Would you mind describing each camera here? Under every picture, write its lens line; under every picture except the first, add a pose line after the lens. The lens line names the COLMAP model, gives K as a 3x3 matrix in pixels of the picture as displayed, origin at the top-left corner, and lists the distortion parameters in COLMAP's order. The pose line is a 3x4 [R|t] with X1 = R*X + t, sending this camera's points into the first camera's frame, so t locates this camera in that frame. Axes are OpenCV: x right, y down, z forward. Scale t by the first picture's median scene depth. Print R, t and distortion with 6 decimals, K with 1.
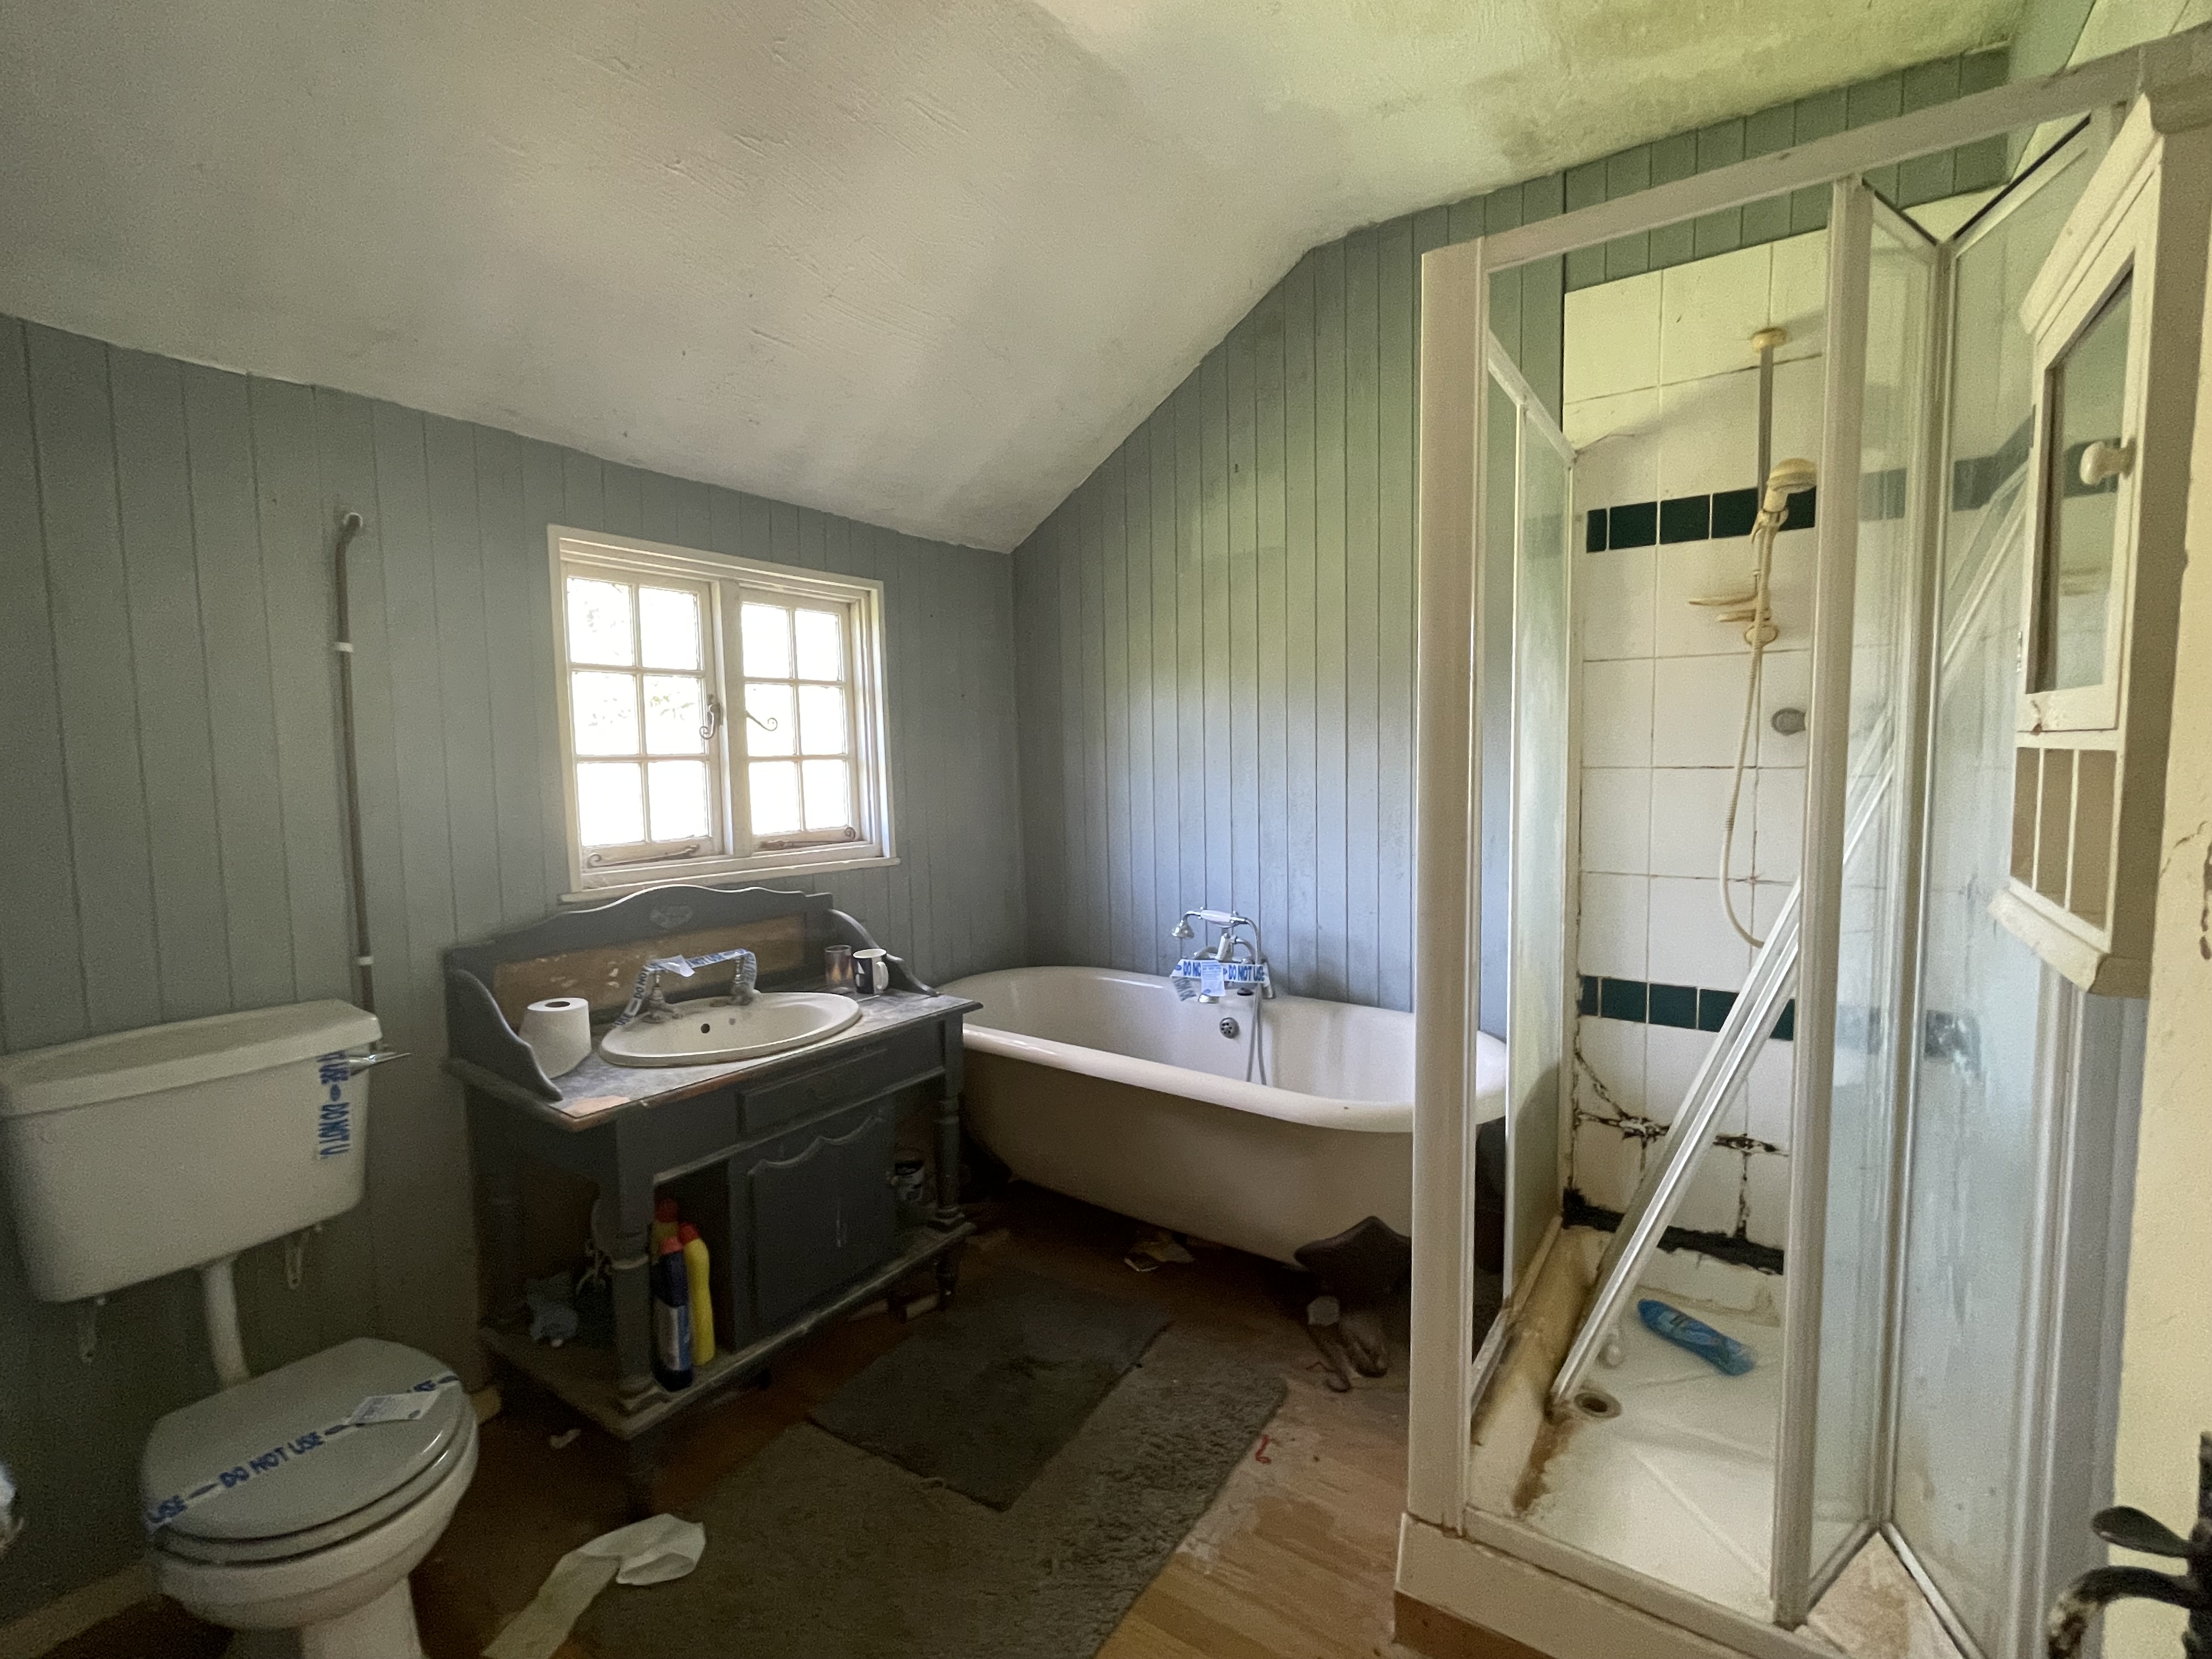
lens RADIAL K [[1003.3, 0, 1105.4], [0, 1003.3, 833.7], [0, 0, 1]] dist [-0.001511, 0.000269]
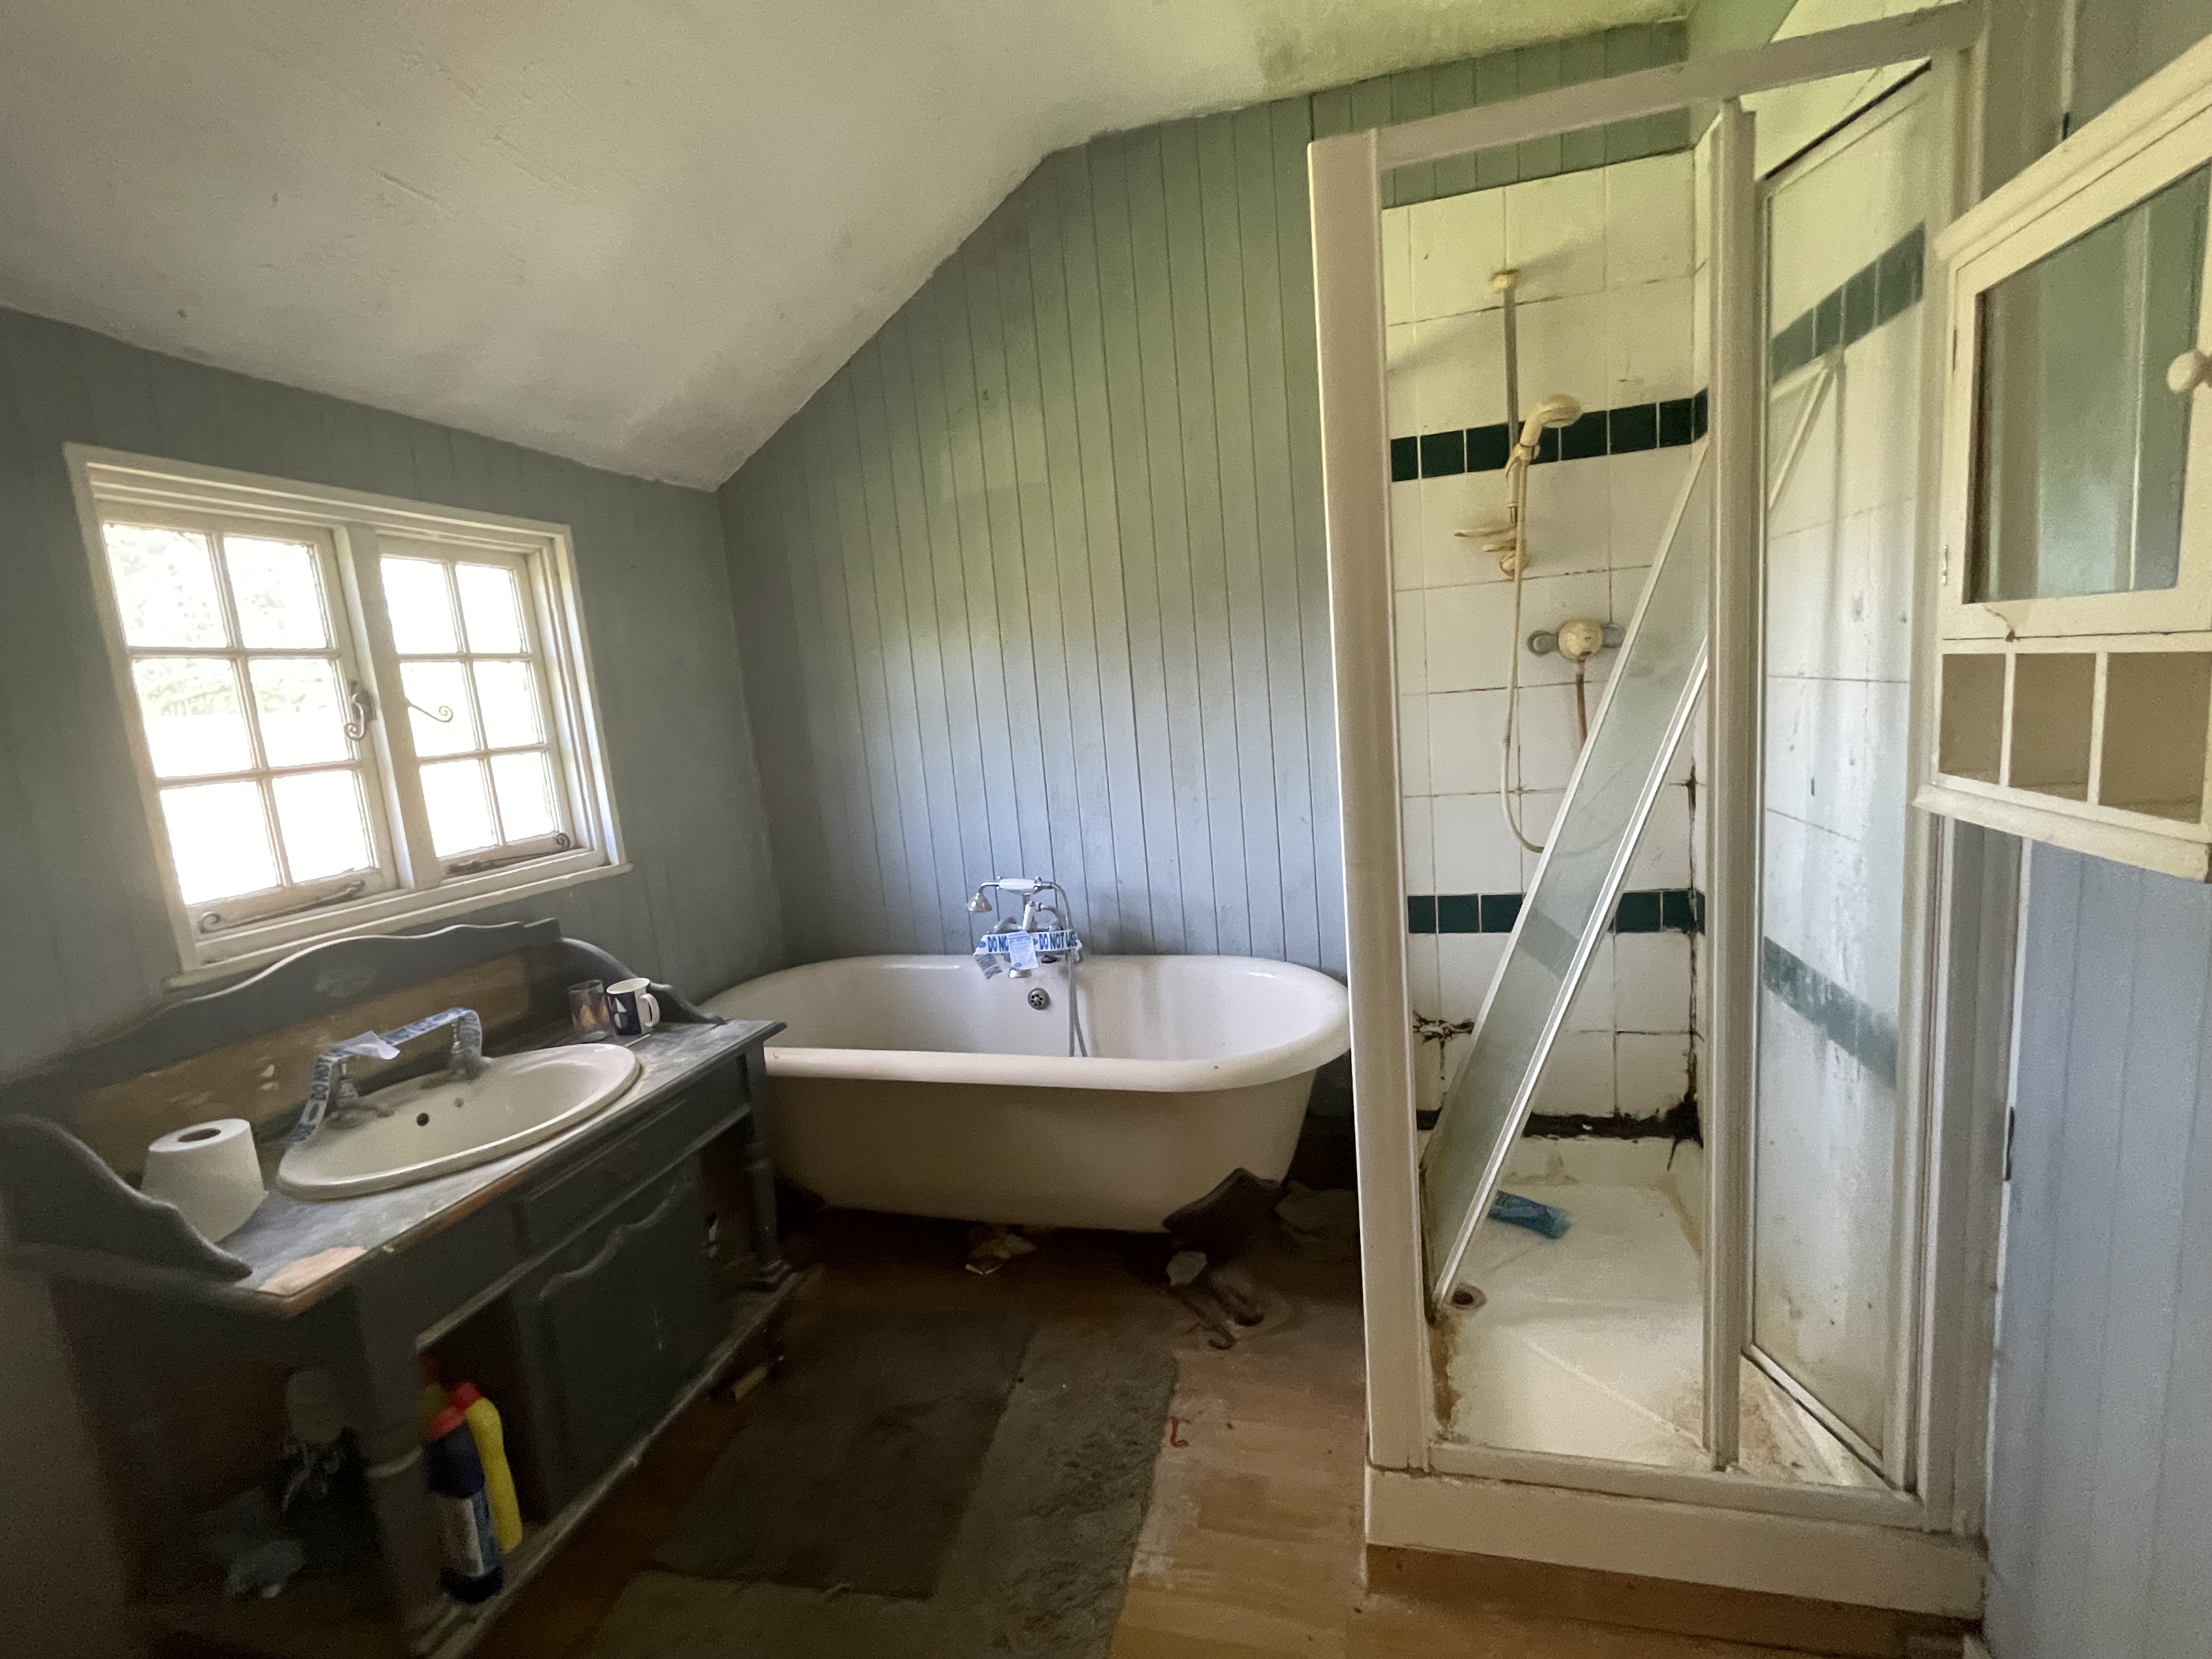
lens RADIAL K [[1003.3, 0, 1105.8], [0, 1003.3, 829.8], [0, 0, 1]] dist [-0.001511, 0.000269]
pose [[0.939273, -0.111403, 0.324584, -0.136484], [0.096306, 0.993402, 0.062263, -0.022721], [-0.329379, -0.027223, 0.943805, 0.117616]]
